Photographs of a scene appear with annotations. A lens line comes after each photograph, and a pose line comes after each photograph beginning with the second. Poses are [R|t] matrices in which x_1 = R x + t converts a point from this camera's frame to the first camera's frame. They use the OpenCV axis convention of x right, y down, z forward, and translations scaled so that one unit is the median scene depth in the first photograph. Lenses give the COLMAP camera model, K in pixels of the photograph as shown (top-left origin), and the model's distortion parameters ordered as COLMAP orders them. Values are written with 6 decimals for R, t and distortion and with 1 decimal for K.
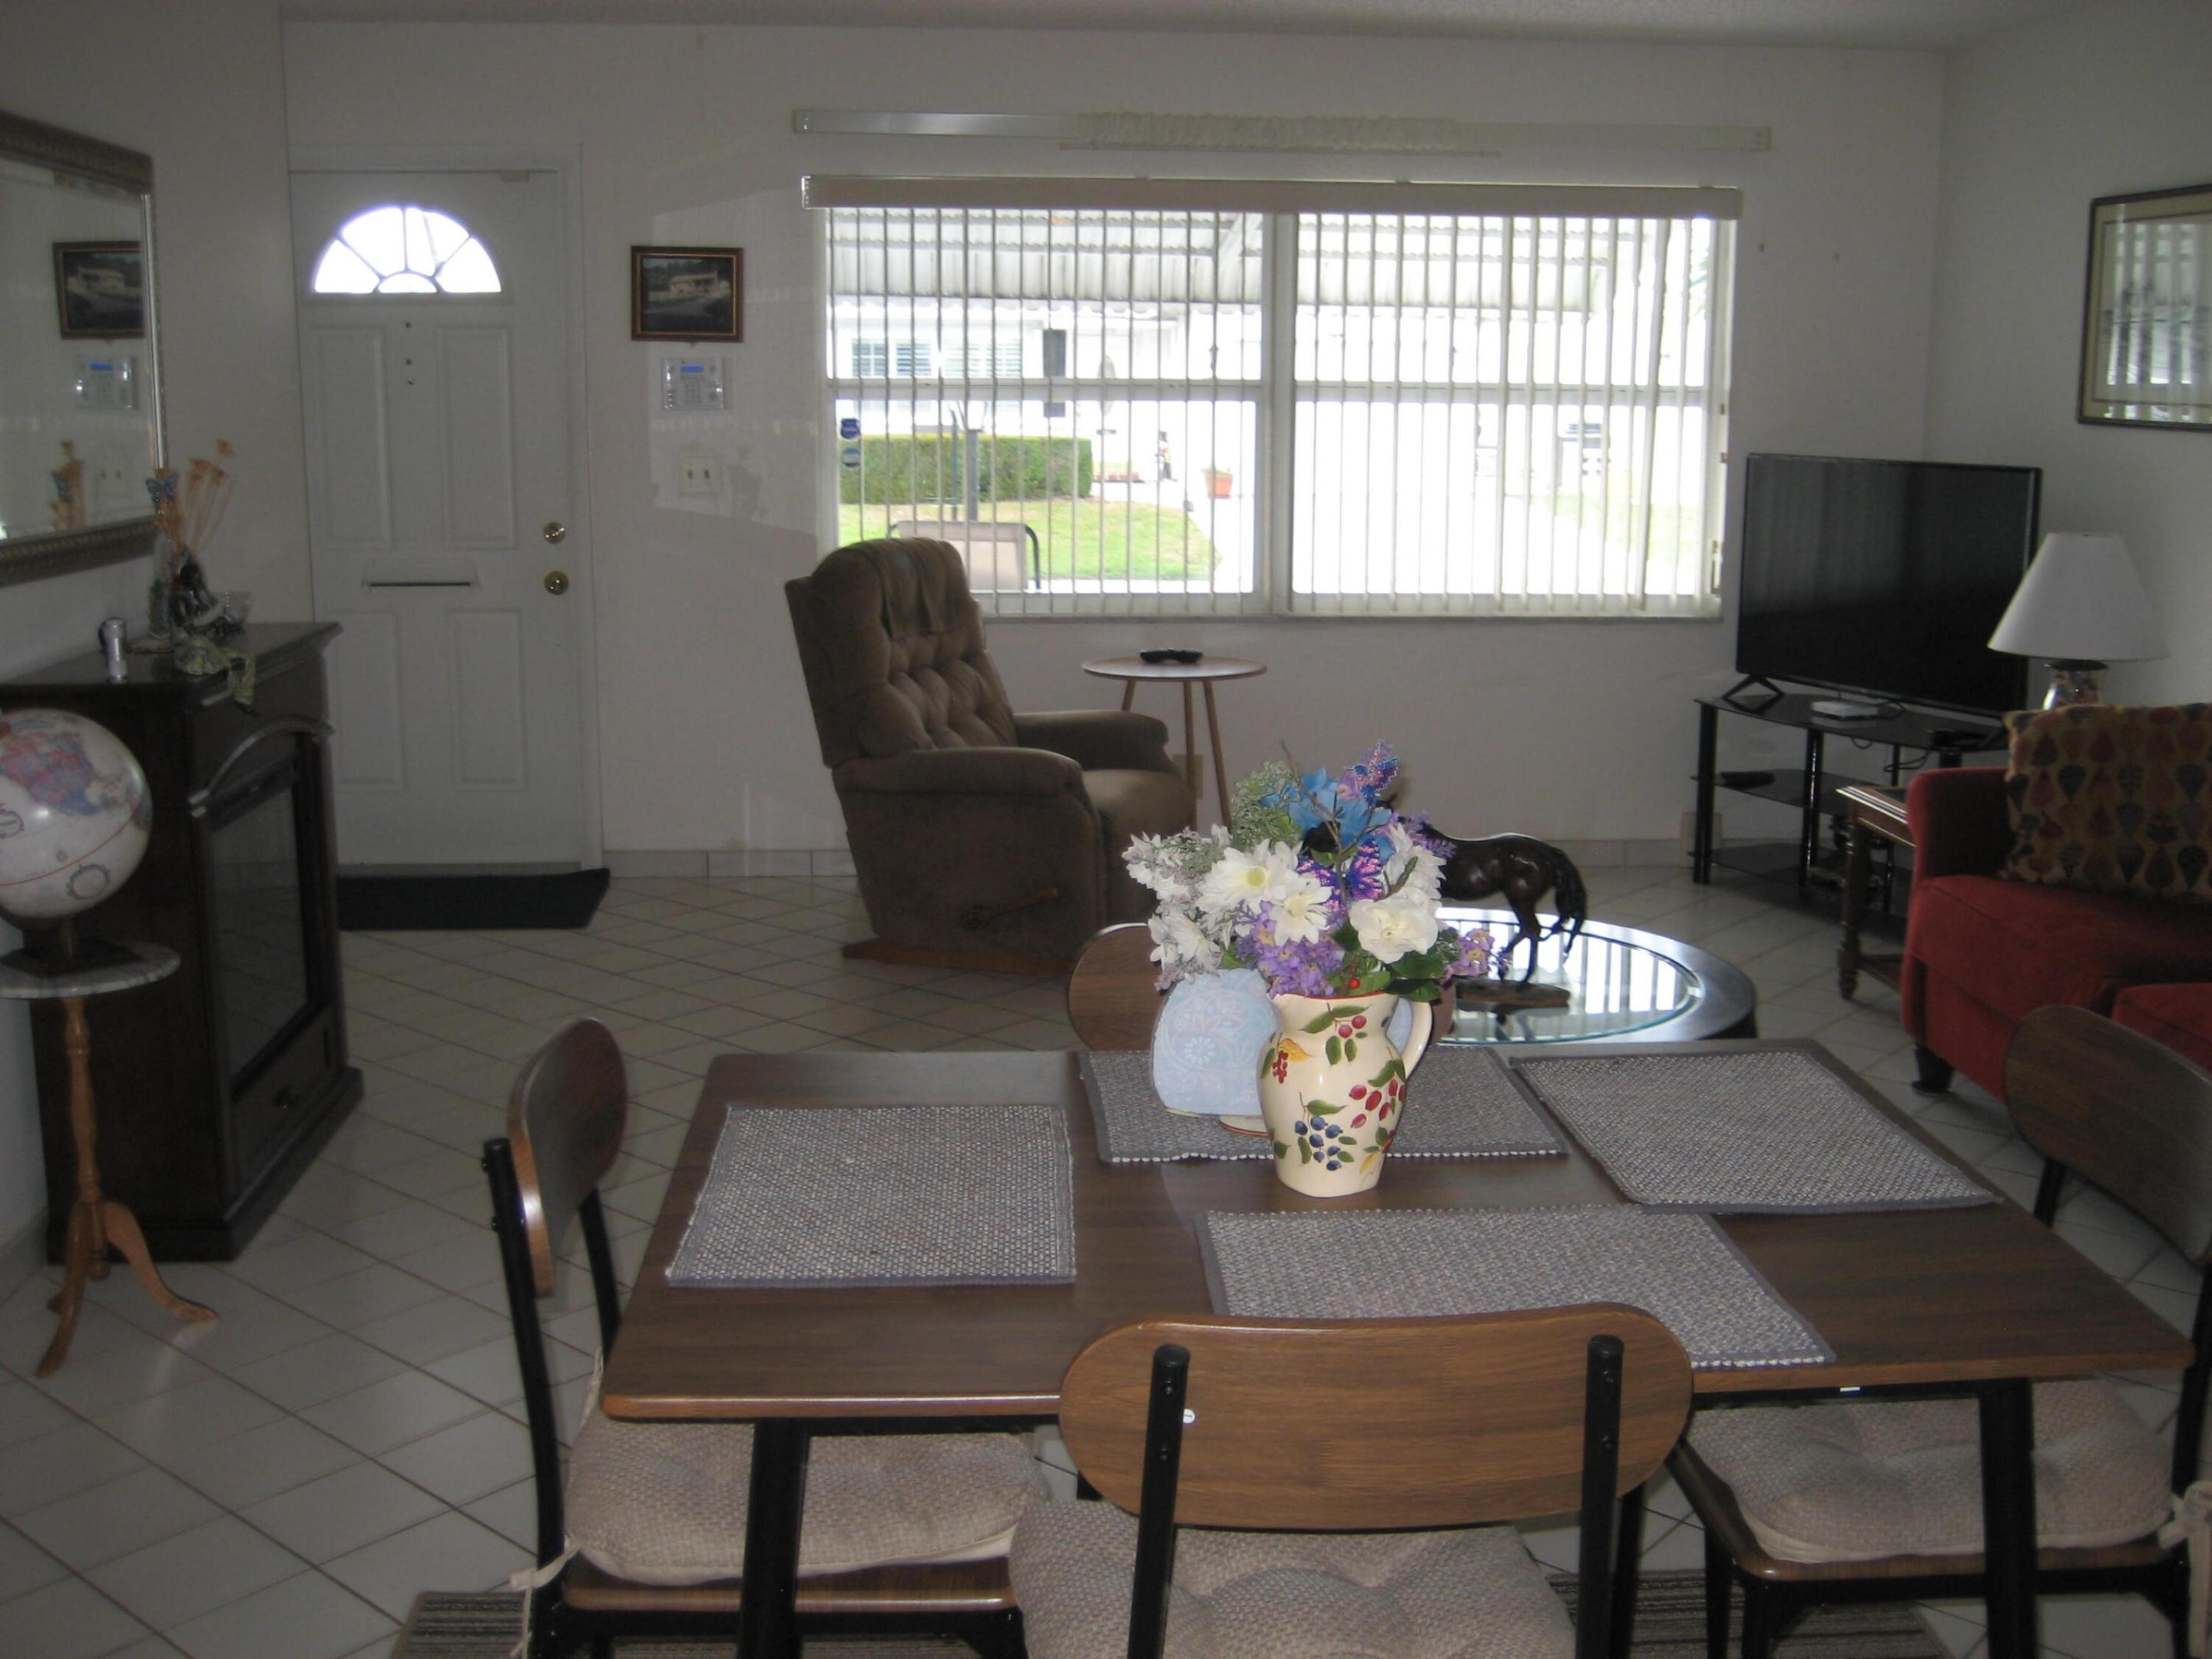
lens RADIAL K [[2297.6, 0, 1094.1], [0, 2297.6, 827.6], [0, 0, 1]] dist [-0.086208, 0.000000]
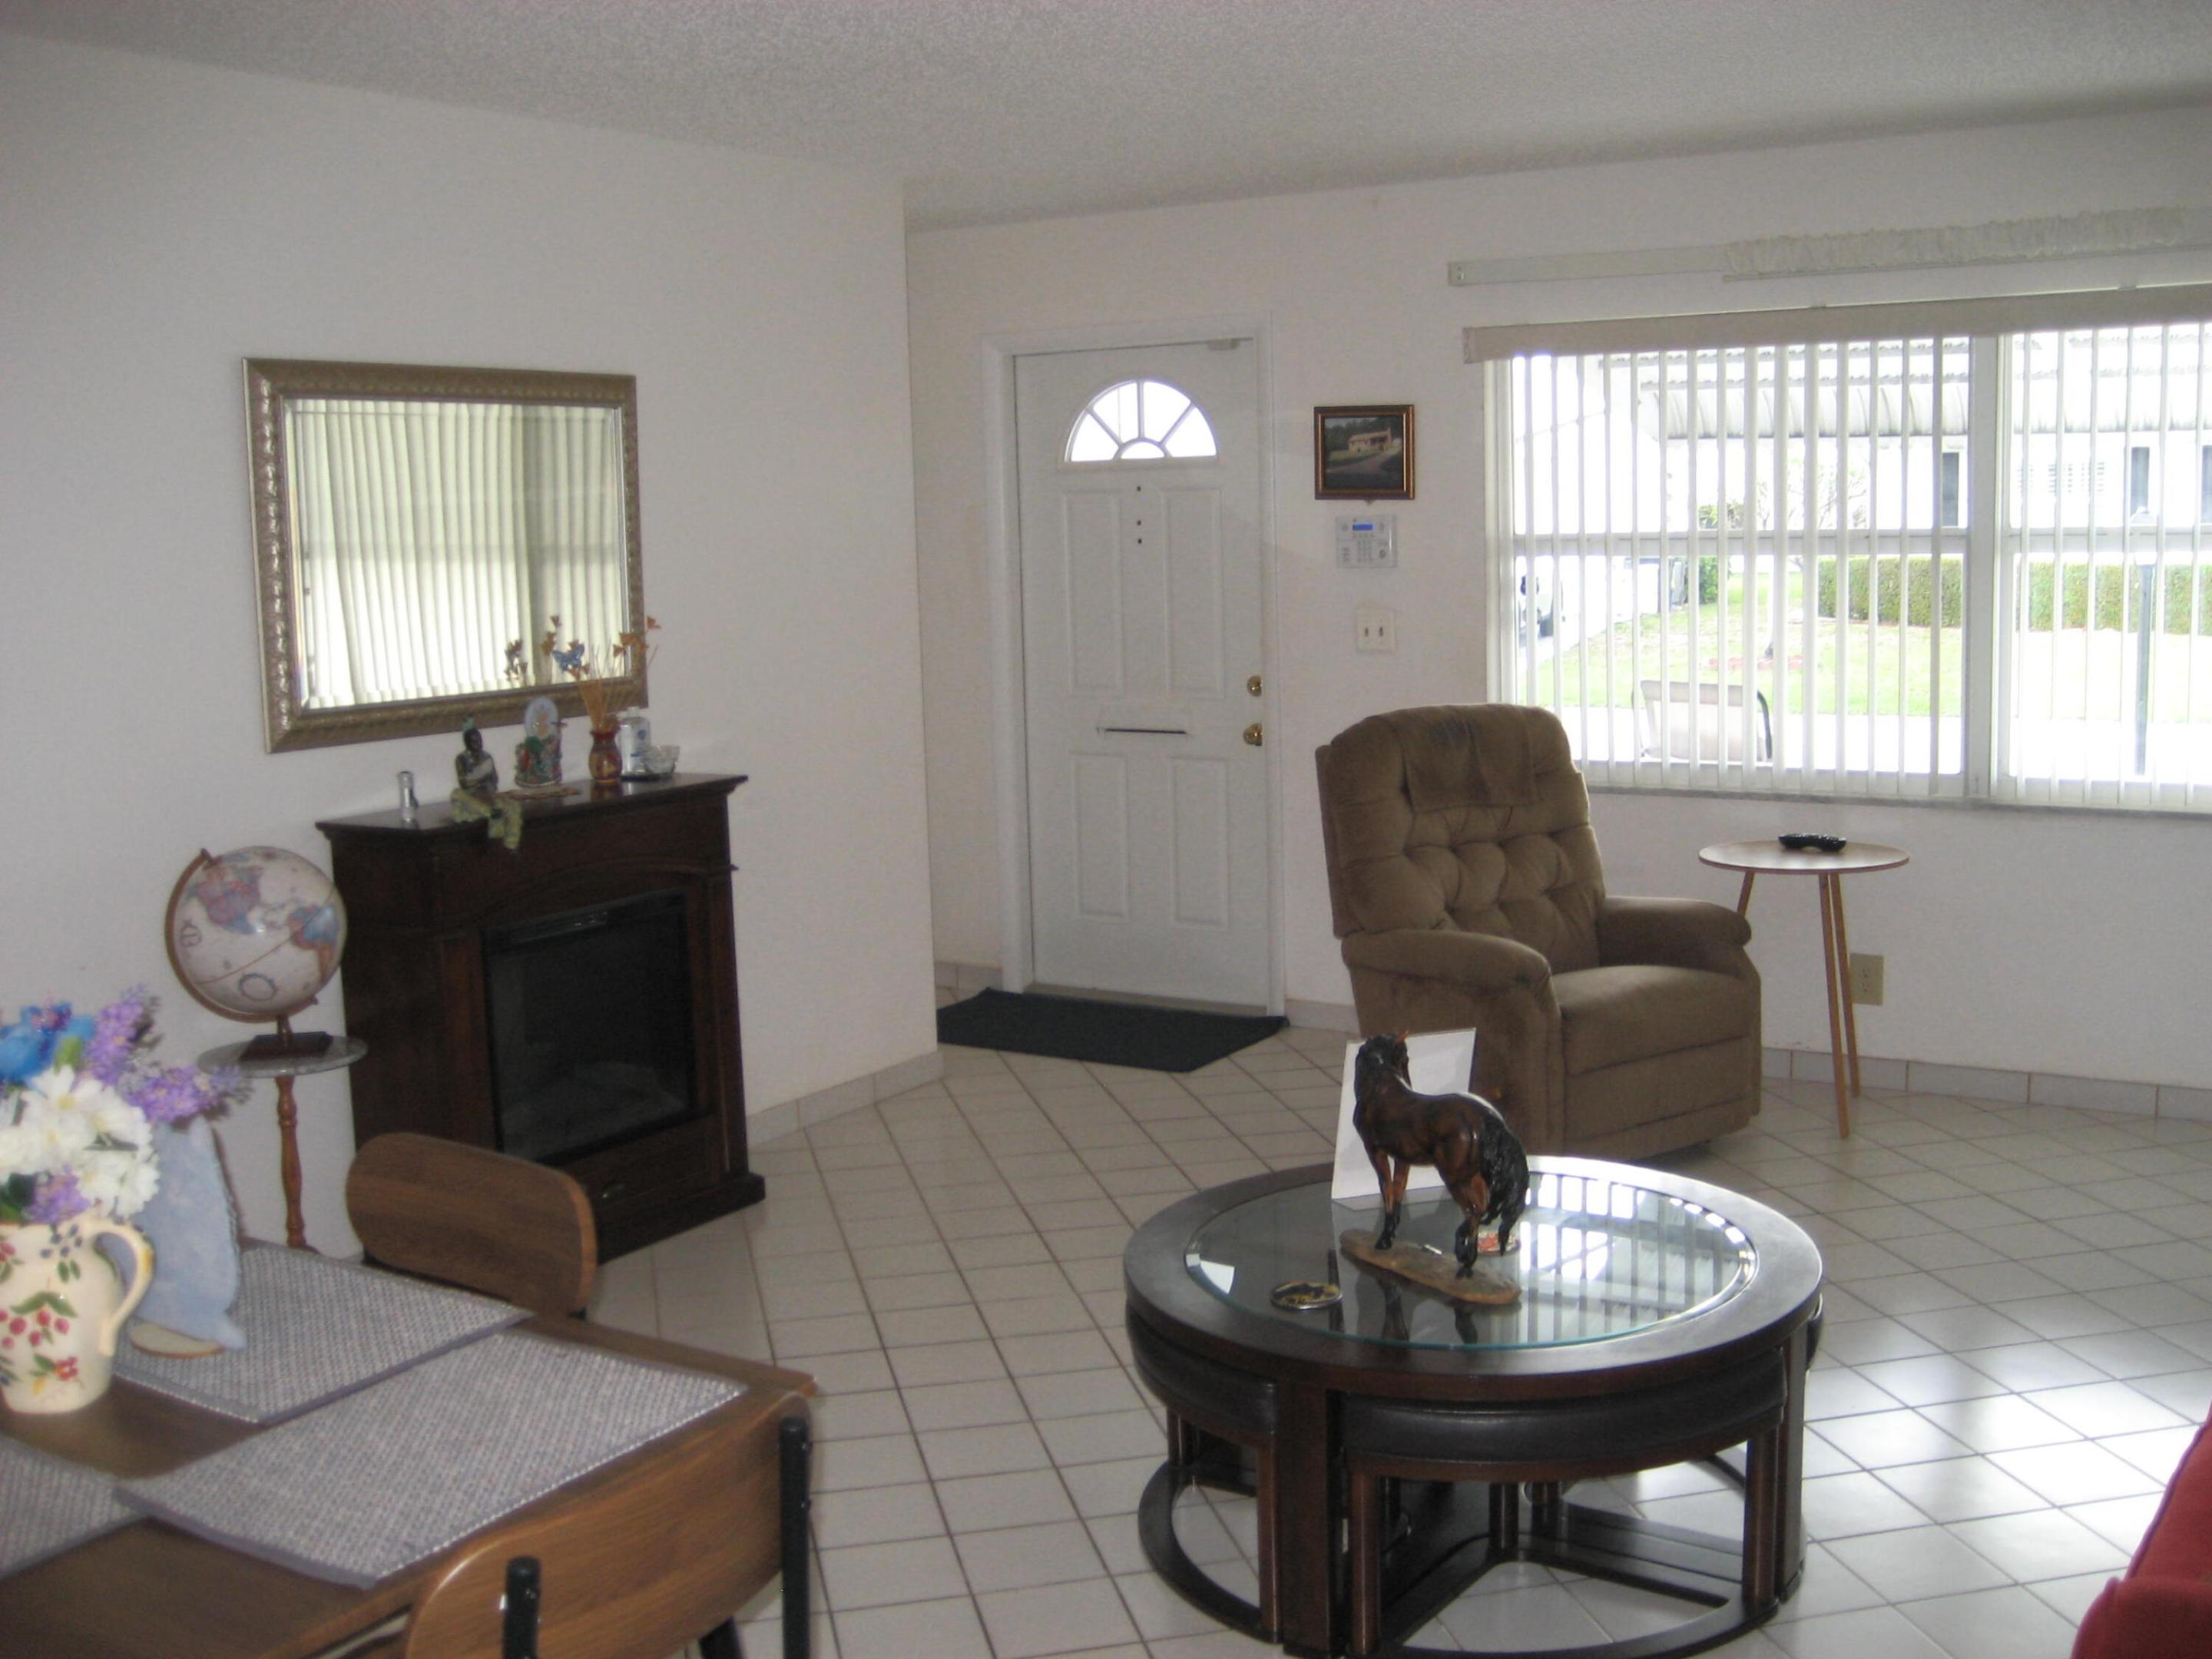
lens RADIAL K [[2297.6, 0, 1103.0], [0, 2297.6, 817.6], [0, 0, 1]] dist [-0.086208, 0.000000]
pose [[0.798321, 0.053384, -0.599861, 0.340752], [-0.085412, 0.996031, -0.025029, -0.039376], [0.596144, 0.071217, 0.799713, 0.139002]]
